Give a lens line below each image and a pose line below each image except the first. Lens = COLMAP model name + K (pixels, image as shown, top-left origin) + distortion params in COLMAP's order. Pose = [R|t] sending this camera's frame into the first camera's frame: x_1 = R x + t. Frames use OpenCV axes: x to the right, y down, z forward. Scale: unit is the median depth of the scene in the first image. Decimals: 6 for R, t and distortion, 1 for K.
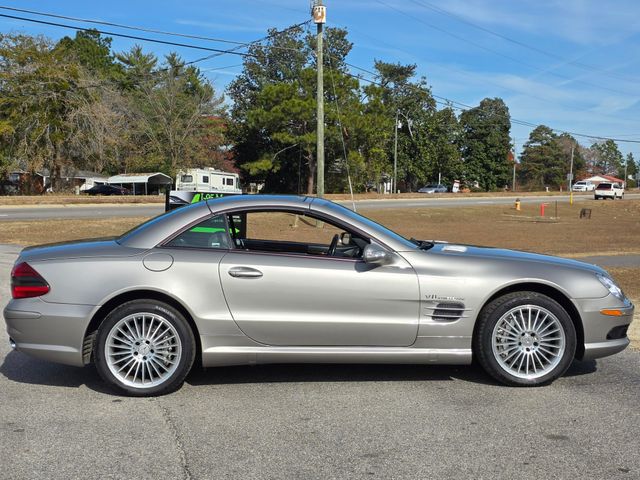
lens RADIAL K [[992.6, 0, 320.0], [0, 992.6, 240.0], [0, 0, 1]] dist [0.196768, -0.747703]
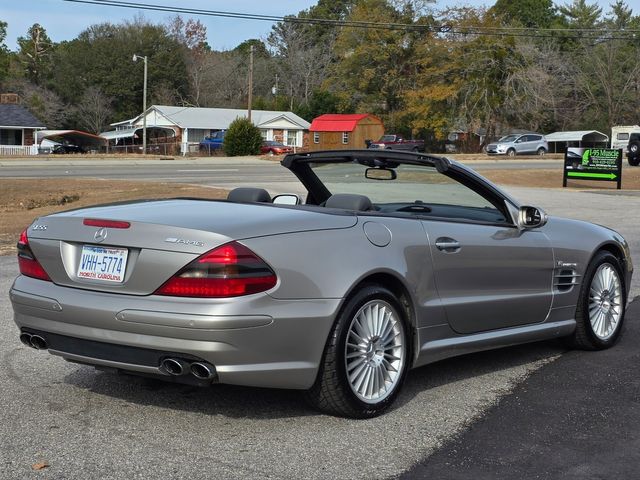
lens RADIAL K [[1271.4, 0, 302.0], [0, 1271.4, 239.5], [0, 0, 1]] dist [0.484723, -2.542305]
pose [[0.918700, 0.029791, -0.393831, 0.101609], [-0.021907, 0.999460, 0.024500, 0.019509], [0.394348, -0.013881, 0.918856, -0.368173]]
